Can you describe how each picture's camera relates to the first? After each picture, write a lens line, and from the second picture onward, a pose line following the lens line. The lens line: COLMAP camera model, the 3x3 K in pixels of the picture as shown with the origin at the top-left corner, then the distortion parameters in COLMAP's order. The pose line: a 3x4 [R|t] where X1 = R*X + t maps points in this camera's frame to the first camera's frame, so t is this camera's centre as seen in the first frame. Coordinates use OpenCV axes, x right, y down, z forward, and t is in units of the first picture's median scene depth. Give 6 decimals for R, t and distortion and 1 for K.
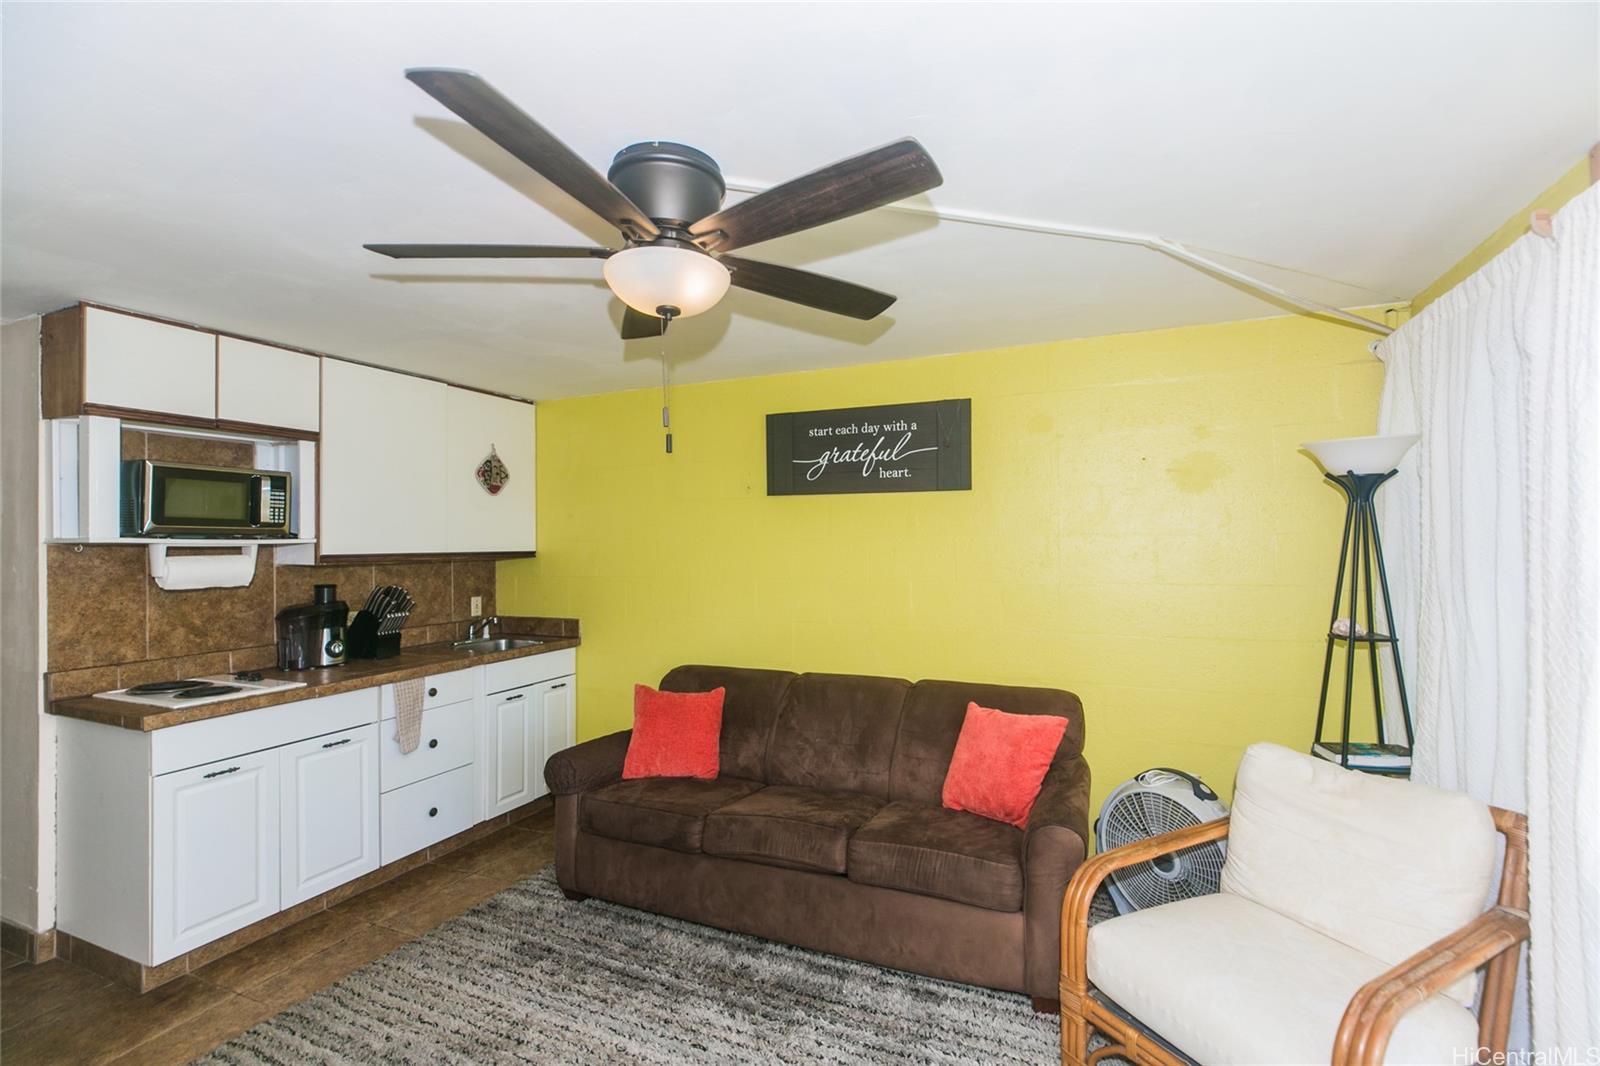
lens RADIAL K [[713.4, 0, 807.5], [0, 713.4, 530.5], [0, 0, 1]] dist [0.006817, -0.001442]
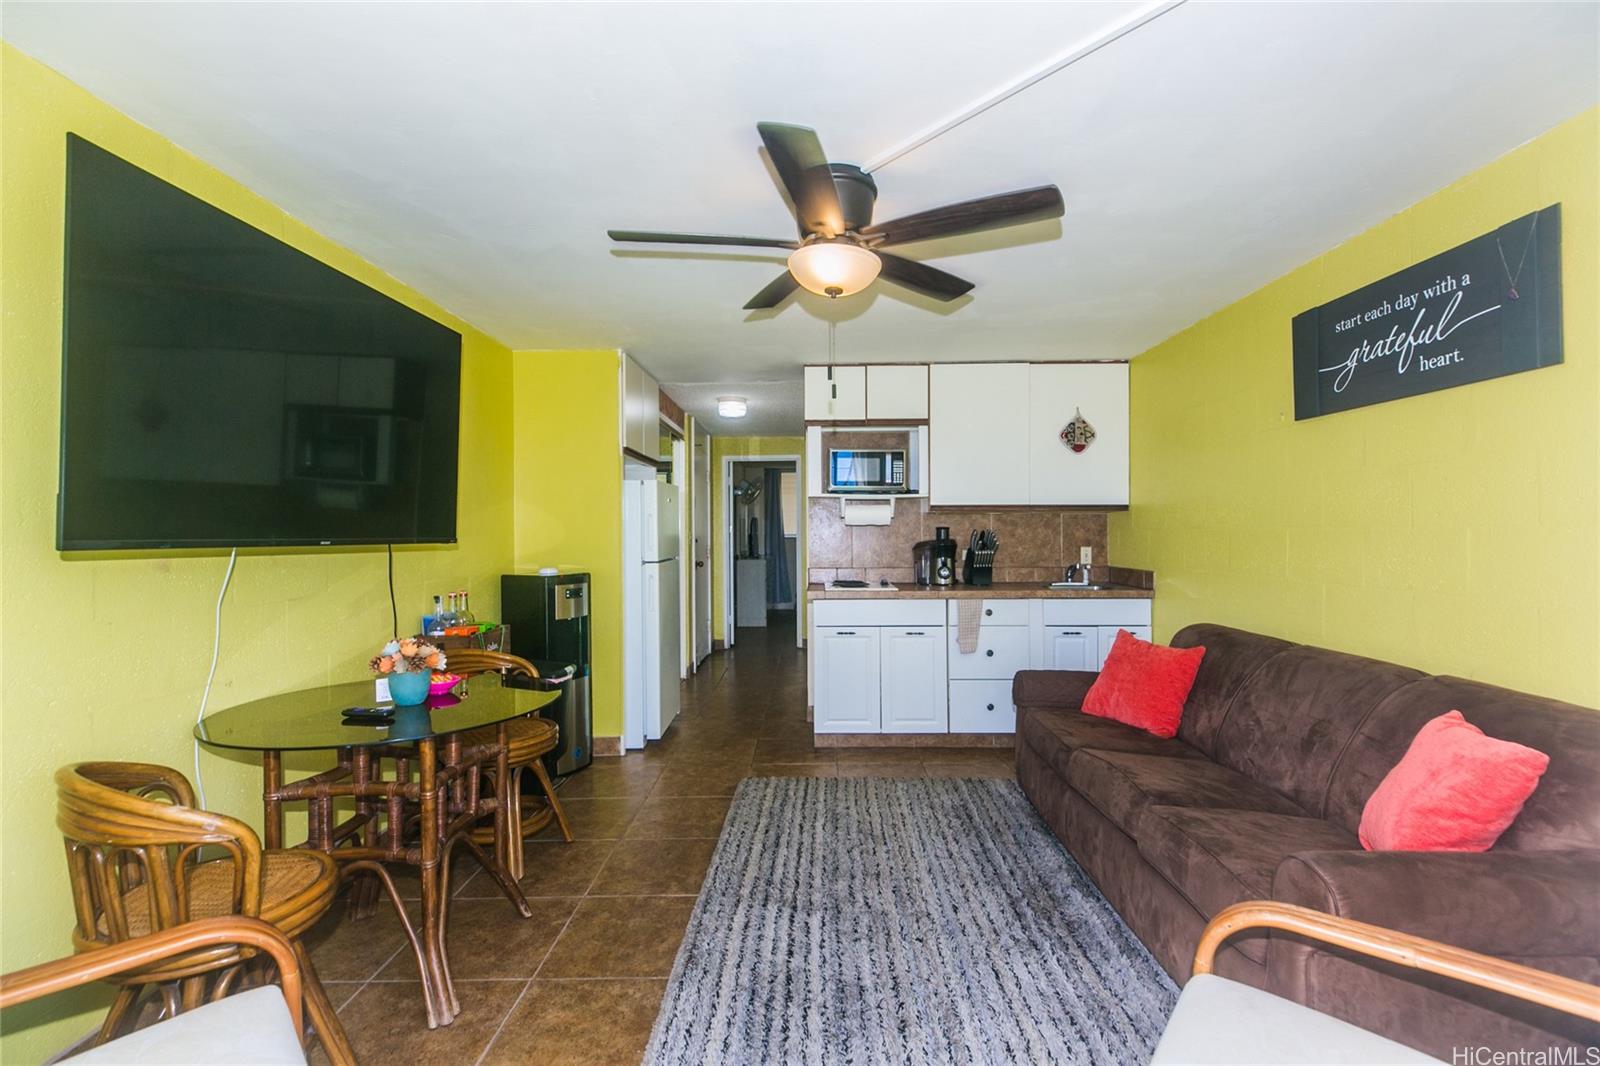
lens RADIAL K [[713.4, 0, 807.5], [0, 713.4, 530.5], [0, 0, 1]] dist [0.006817, -0.001442]
pose [[0.394190, 0.007956, -0.918995, 0.503916], [0.013413, 0.999806, 0.014409, 0.058755], [0.918931, -0.018006, 0.394007, 0.211274]]
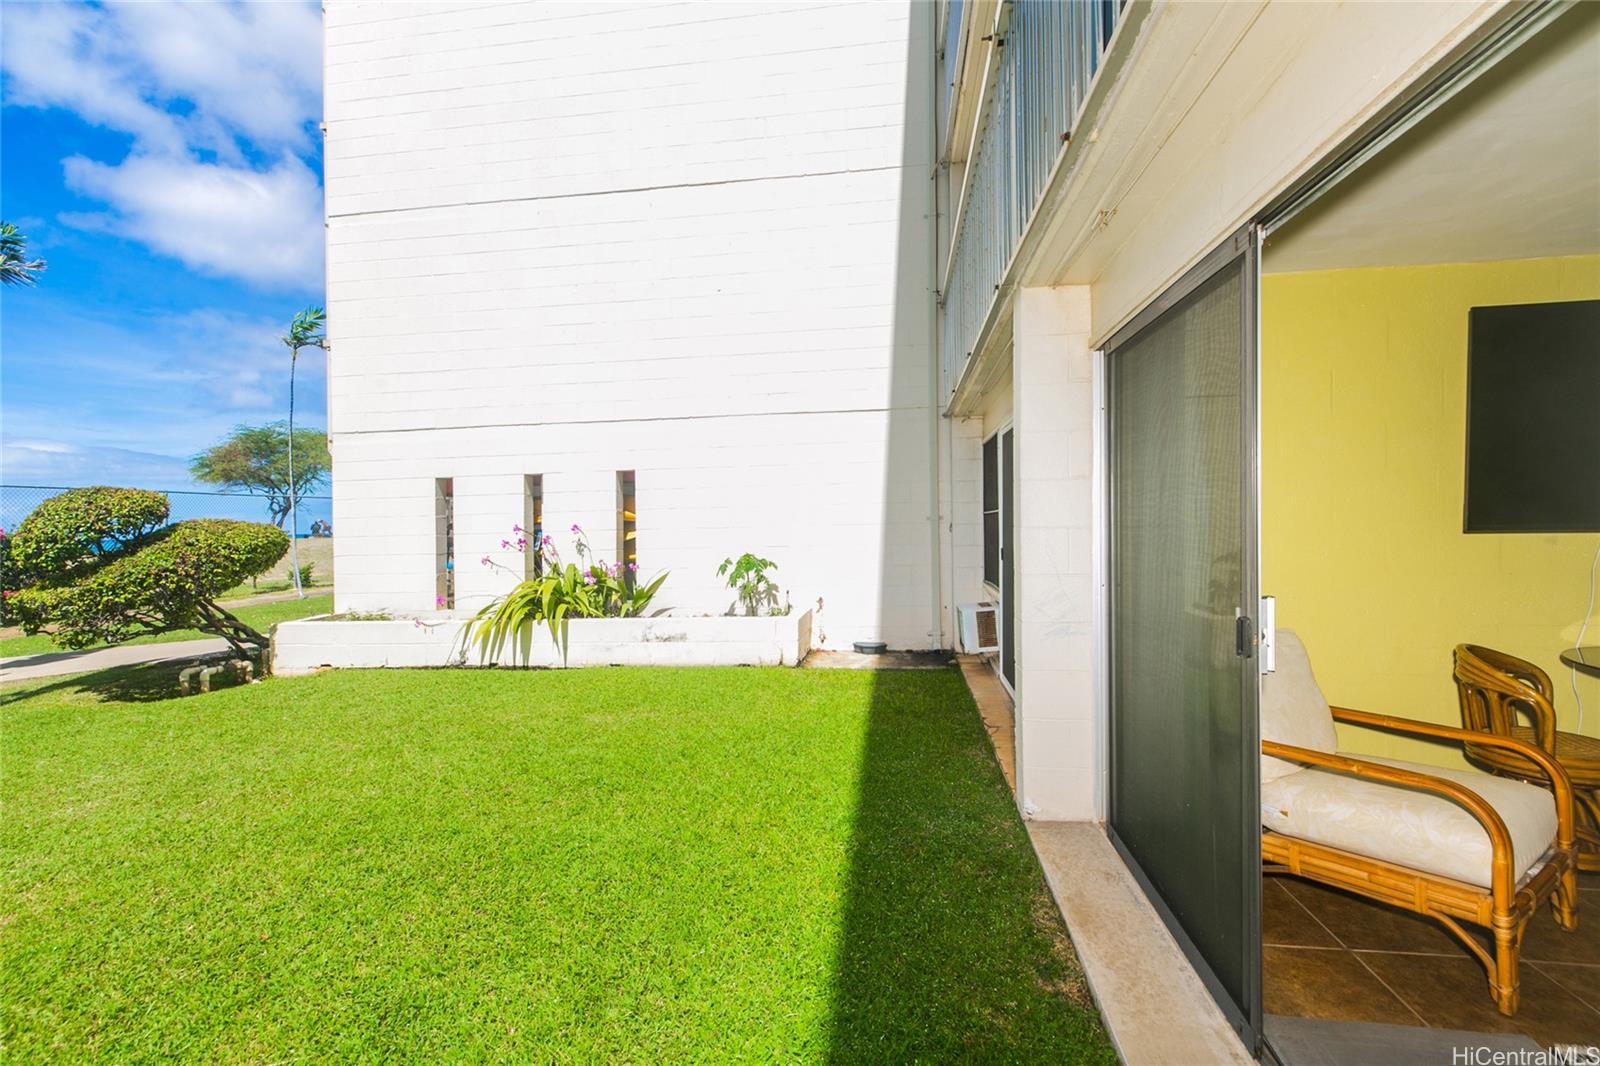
lens RADIAL K [[725.7, 0, 800.0], [0, 725.7, 533.0], [0, 0, 1]] dist [-0.001005, -0.000461]
pose [[-0.954690, 0.035804, -0.295441, 0.913744], [0.034242, 0.999359, 0.010460, 0.044748], [0.295626, -0.000130, -0.955304, 0.564151]]
